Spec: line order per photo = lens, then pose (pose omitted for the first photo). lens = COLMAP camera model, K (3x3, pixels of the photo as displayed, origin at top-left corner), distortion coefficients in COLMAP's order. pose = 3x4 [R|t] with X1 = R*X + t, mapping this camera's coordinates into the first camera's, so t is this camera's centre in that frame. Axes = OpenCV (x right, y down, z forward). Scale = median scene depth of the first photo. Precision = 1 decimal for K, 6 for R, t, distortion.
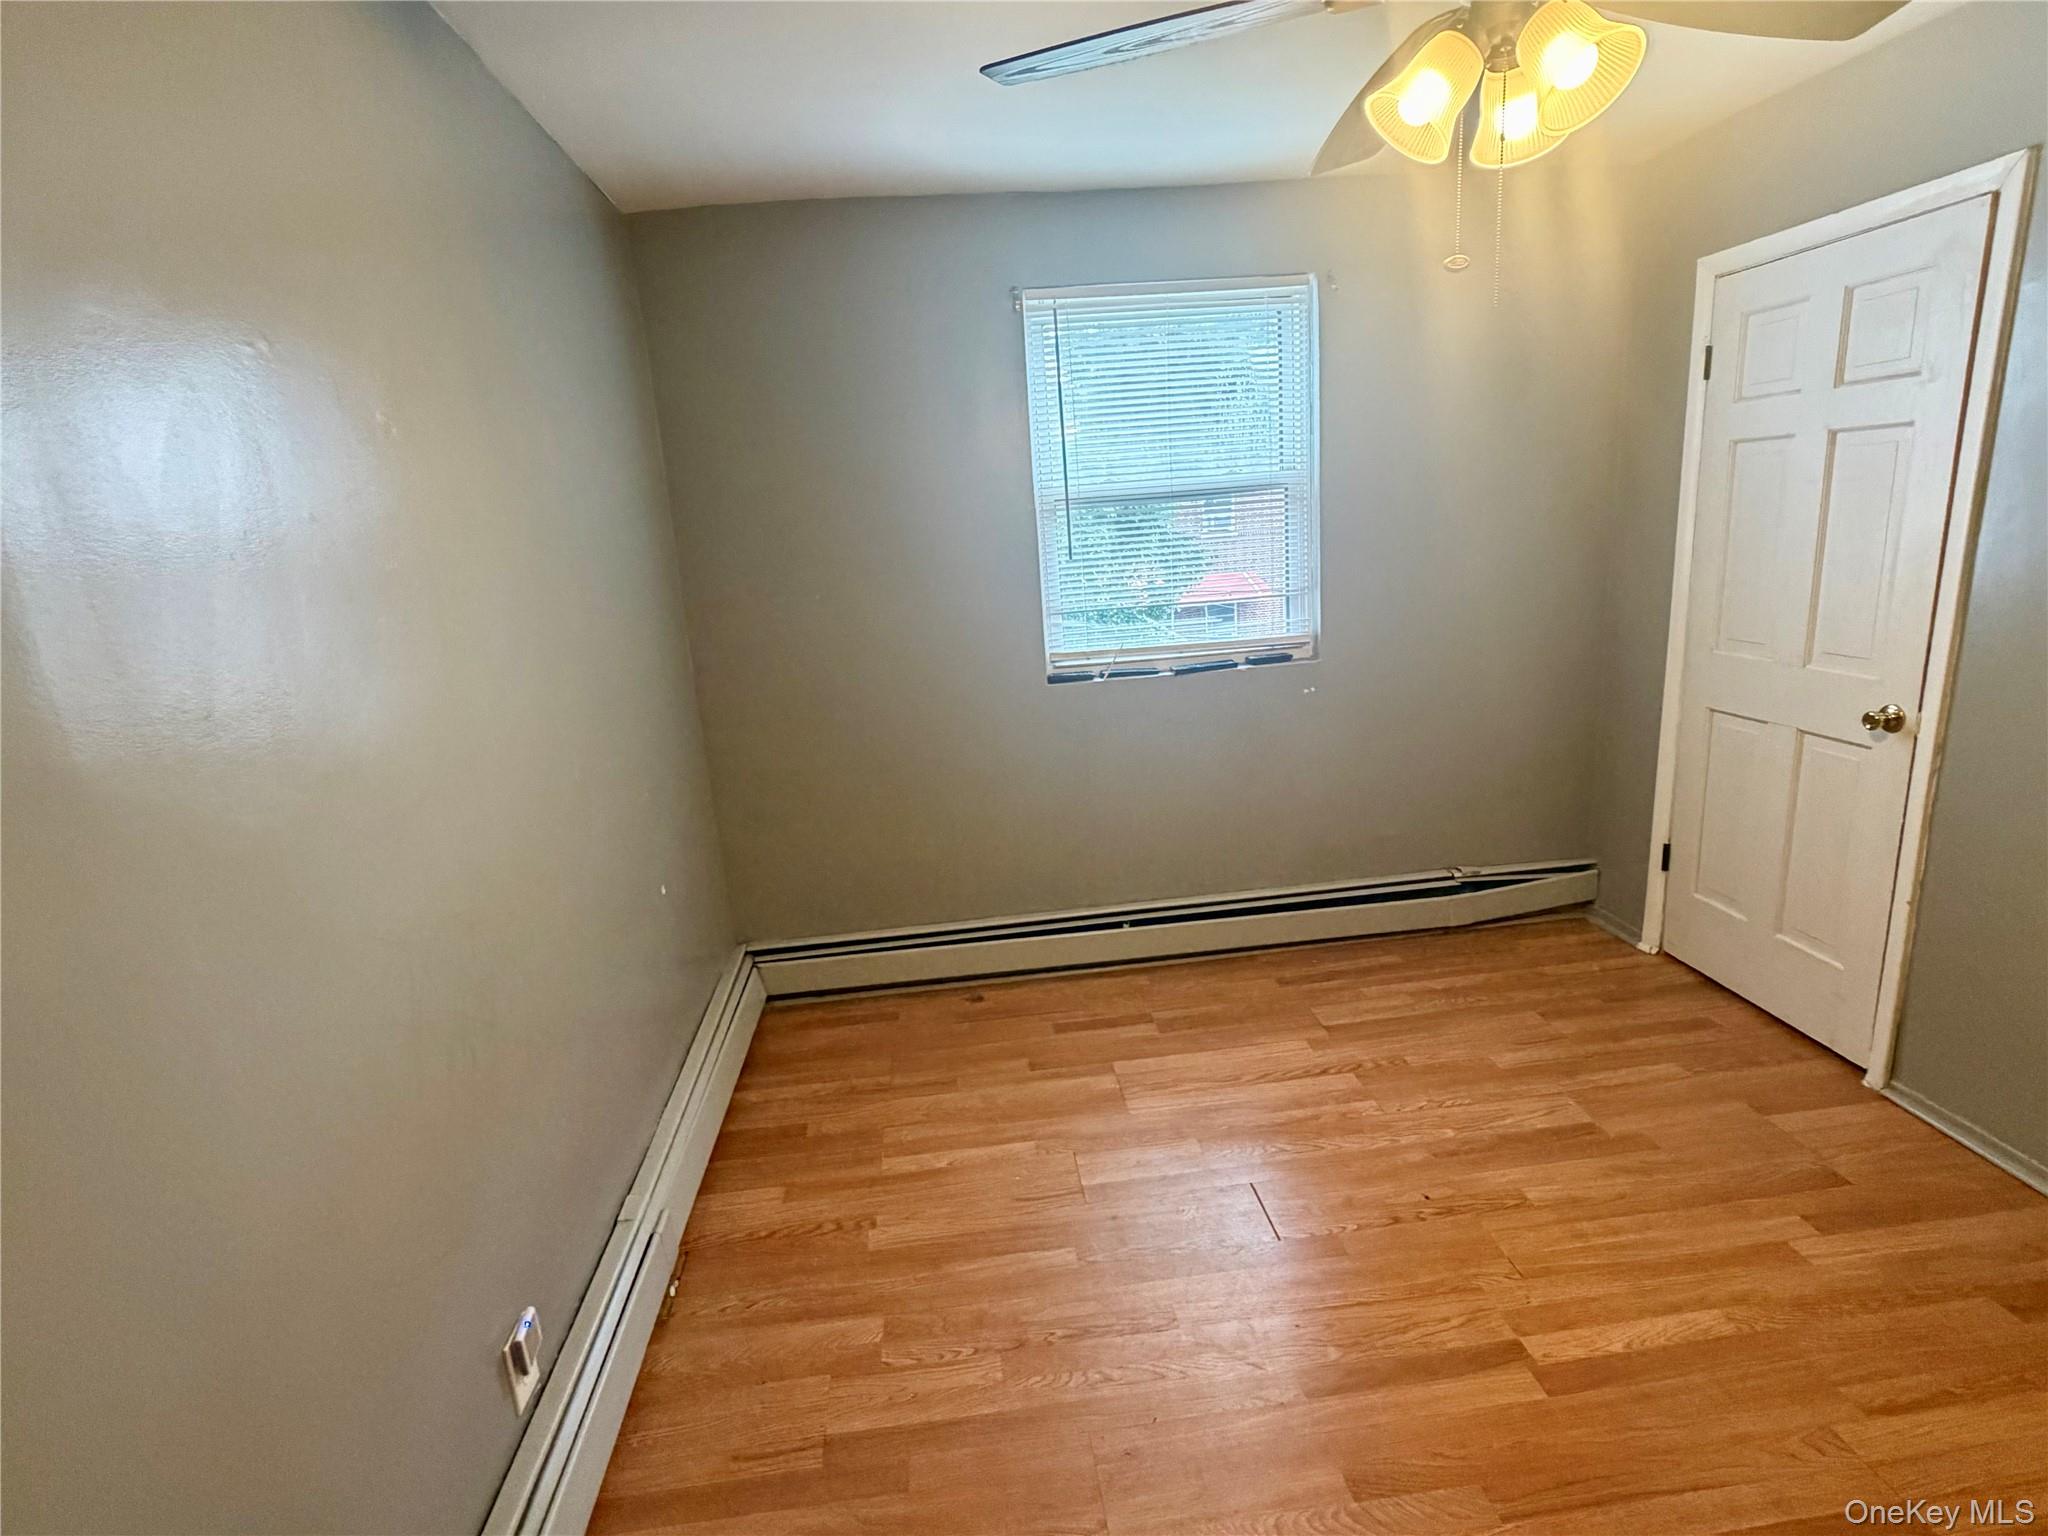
lens RADIAL K [[996.7, 0, 1024.6], [0, 996.7, 775.2], [0, 0, 1]] dist [0.000162, -0.000014]
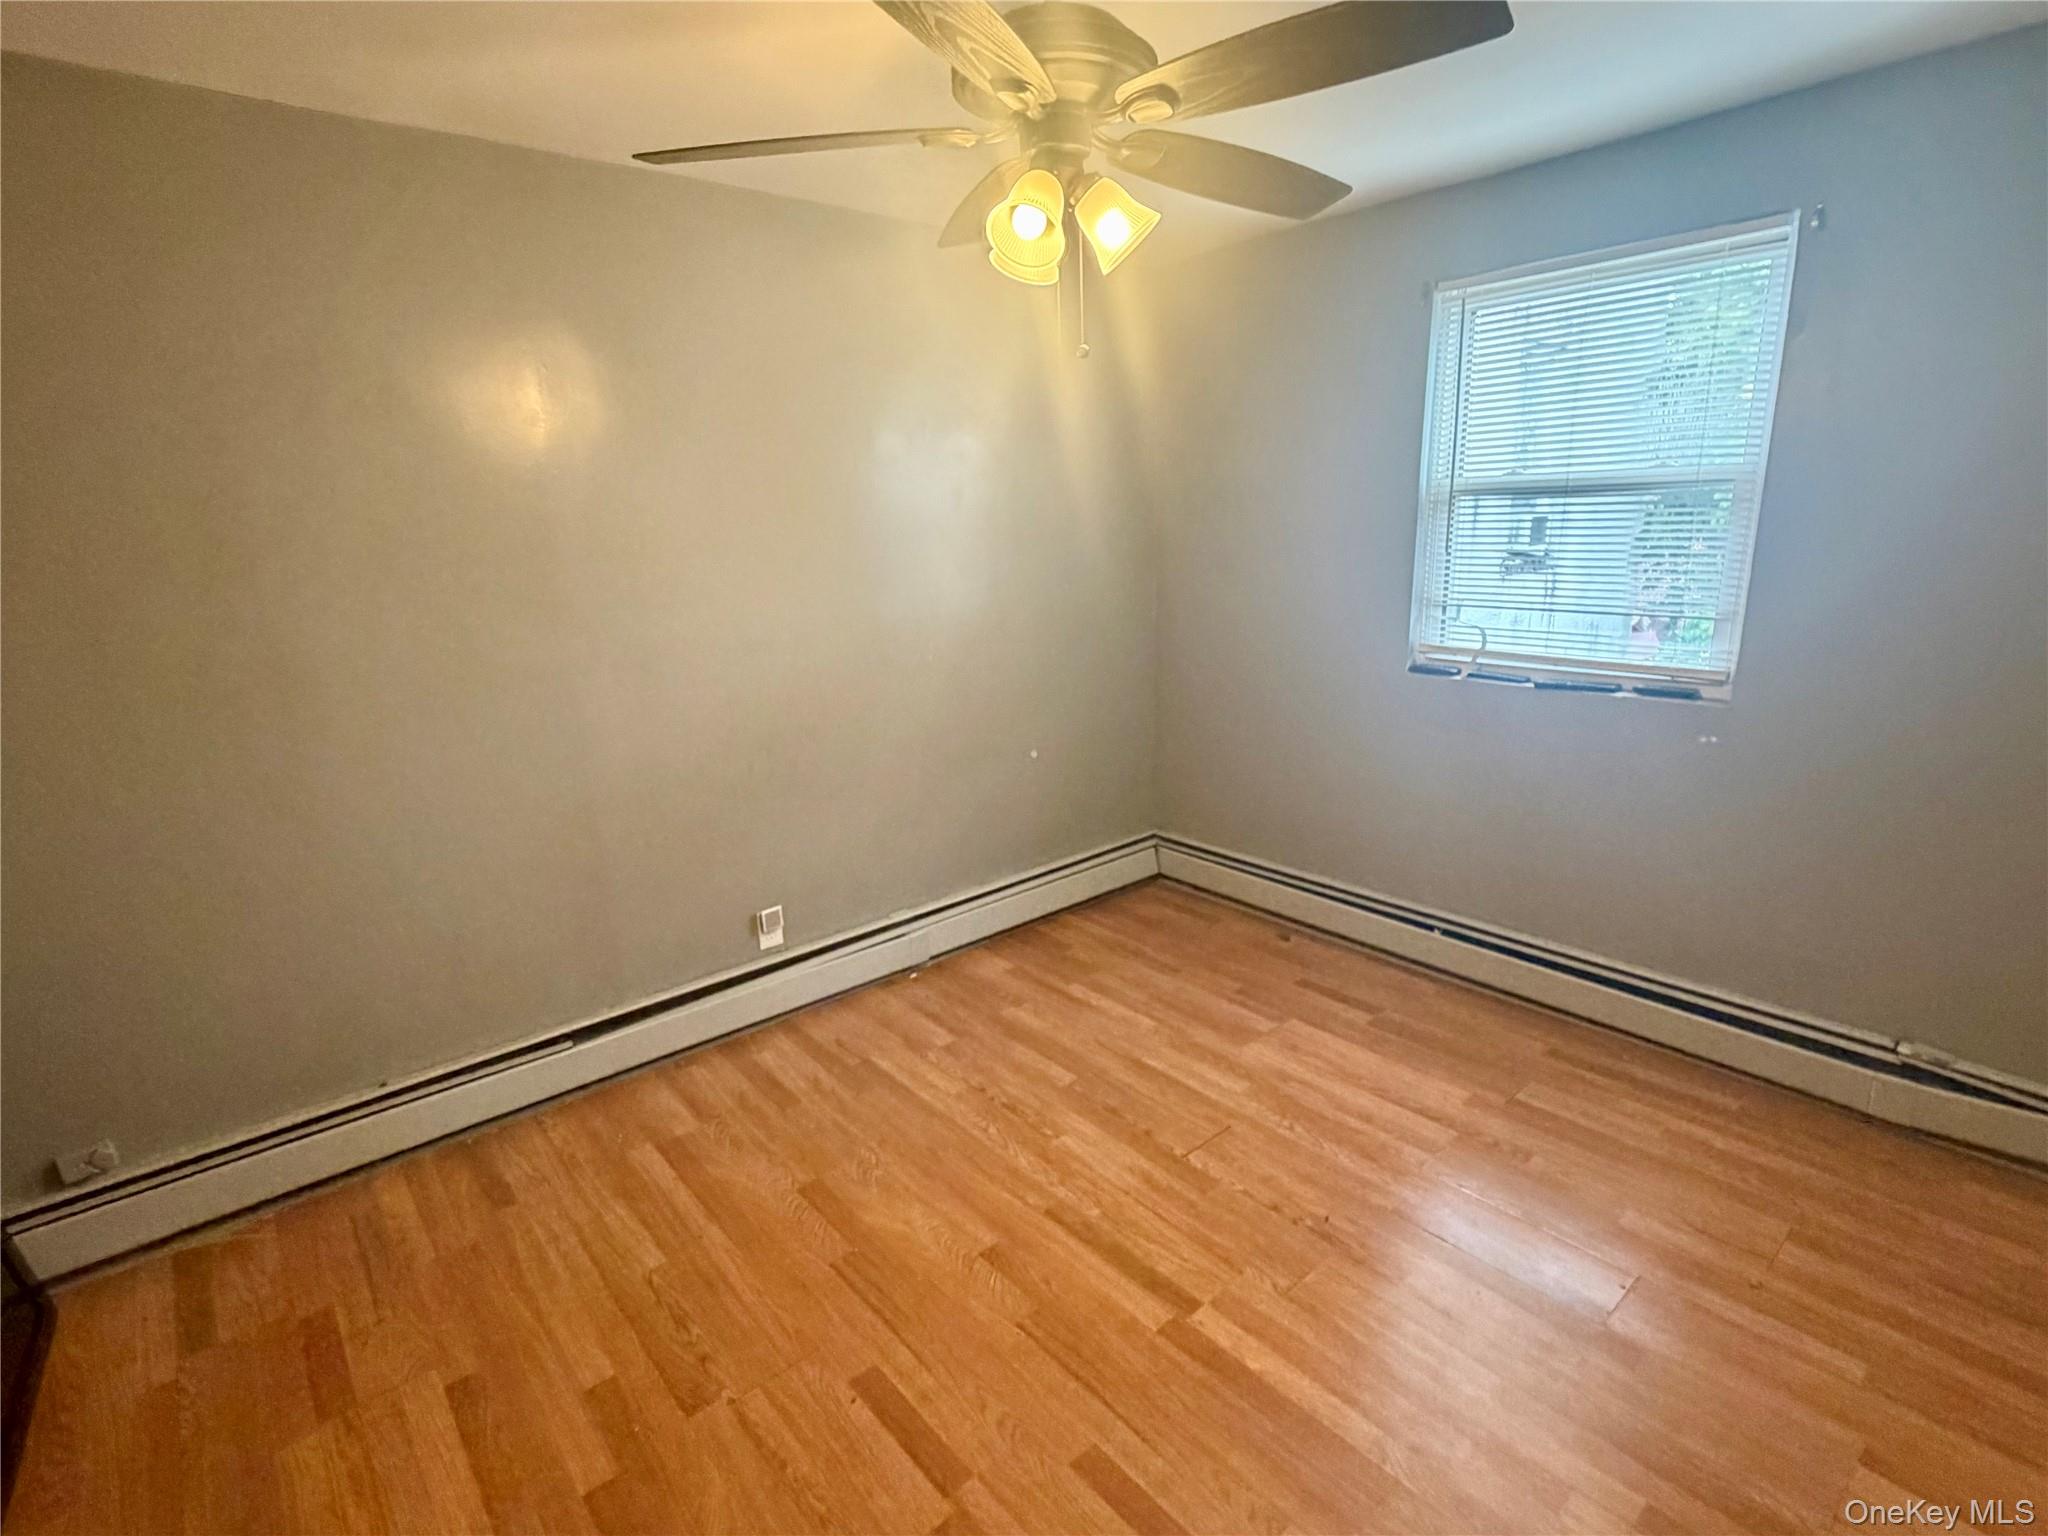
lens RADIAL K [[996.7, 0, 1012.1], [0, 996.7, 760.7], [0, 0, 1]] dist [0.000162, -0.000014]
pose [[0.564230, 0.249233, -0.787101, 0.661255], [-0.214039, 0.964910, 0.152103, -0.077206], [0.797391, 0.082649, 0.597777, 0.081812]]
